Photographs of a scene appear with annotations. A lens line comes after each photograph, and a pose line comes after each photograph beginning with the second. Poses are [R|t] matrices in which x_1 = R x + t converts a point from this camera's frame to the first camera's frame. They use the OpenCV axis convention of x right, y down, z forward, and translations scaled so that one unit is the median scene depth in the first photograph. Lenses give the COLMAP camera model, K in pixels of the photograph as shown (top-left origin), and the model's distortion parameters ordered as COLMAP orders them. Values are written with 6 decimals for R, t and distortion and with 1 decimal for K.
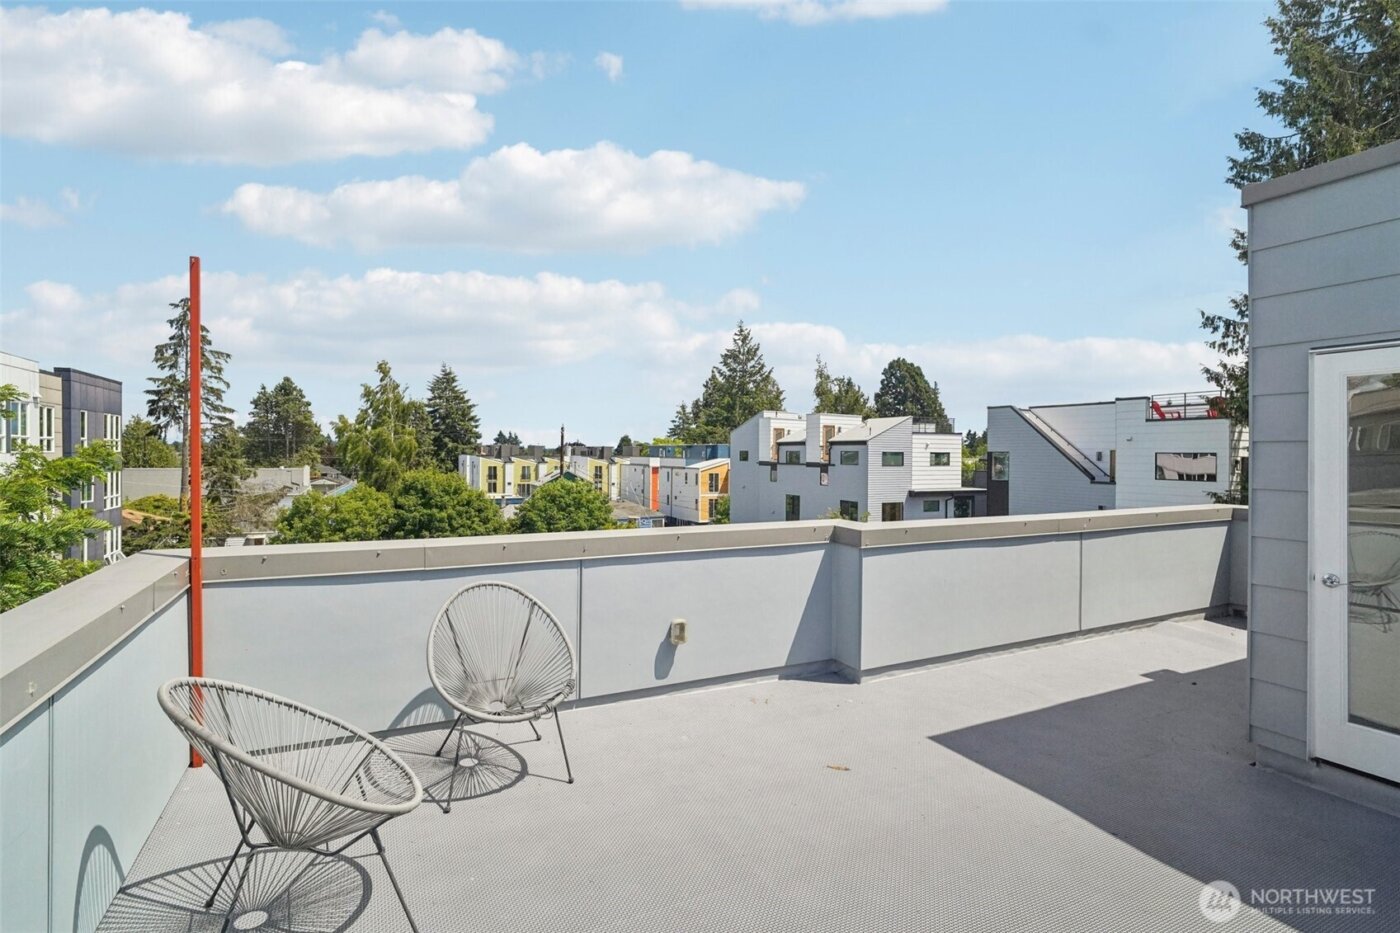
lens RADIAL K [[686.0, 0, 694.1], [0, 686.0, 457.8], [0, 0, 1]] dist [-0.000325, -0.000464]
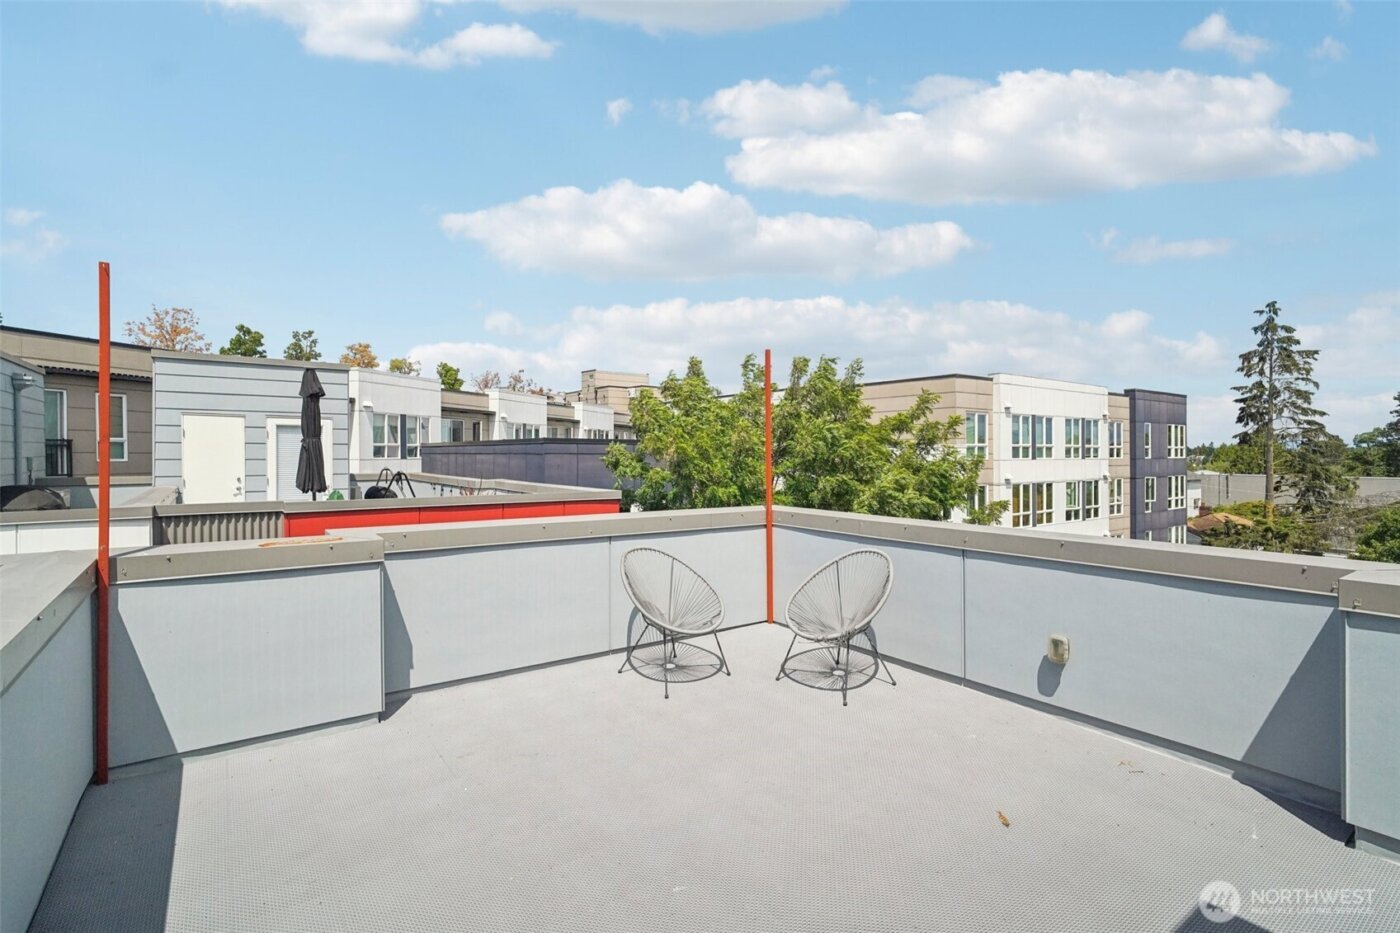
lens RADIAL K [[668.8, 0, 695.9], [0, 668.8, 455.7], [0, 0, 1]] dist [-0.000446, 0.000503]
pose [[0.146272, -0.006690, -0.989222, 0.118207], [-0.007294, 0.999943, -0.007841, 0.001566], [0.989218, 0.008363, 0.146214, 0.060971]]
